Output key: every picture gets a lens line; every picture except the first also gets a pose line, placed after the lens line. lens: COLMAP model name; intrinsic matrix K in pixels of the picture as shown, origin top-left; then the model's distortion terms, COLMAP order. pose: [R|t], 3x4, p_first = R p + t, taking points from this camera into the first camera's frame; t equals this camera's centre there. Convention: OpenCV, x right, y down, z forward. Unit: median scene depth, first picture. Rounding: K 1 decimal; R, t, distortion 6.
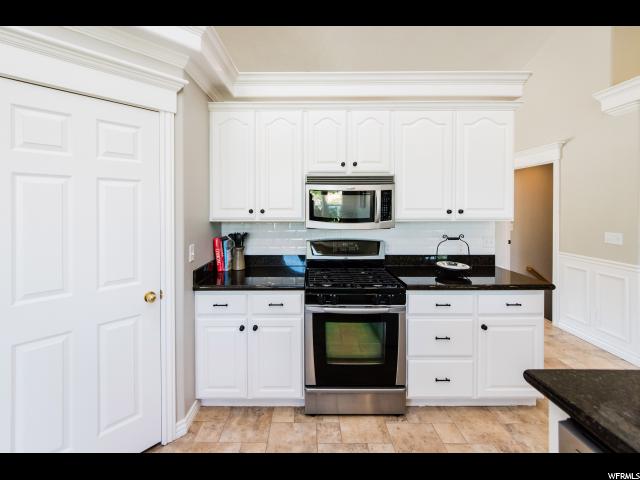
lens RADIAL K [[277.2, 0, 311.5], [0, 277.2, 208.6], [0, 0, 1]] dist [-0.000865, -0.000151]
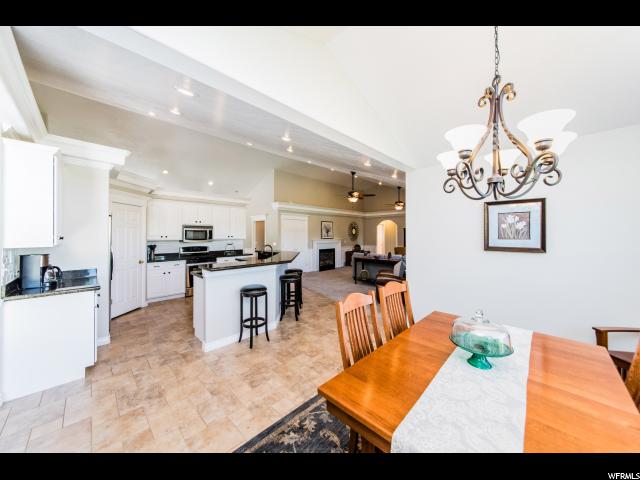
lens RADIAL K [[229.9, 0, 318.4], [0, 229.9, 236.7], [0, 0, 1]] dist [0.001064, 0.000131]
pose [[0.702098, -0.002005, 0.712077, -0.787806], [0.002917, 0.999996, -0.000060, 0.015892], [-0.712074, 0.002119, 0.702101, -1.870852]]
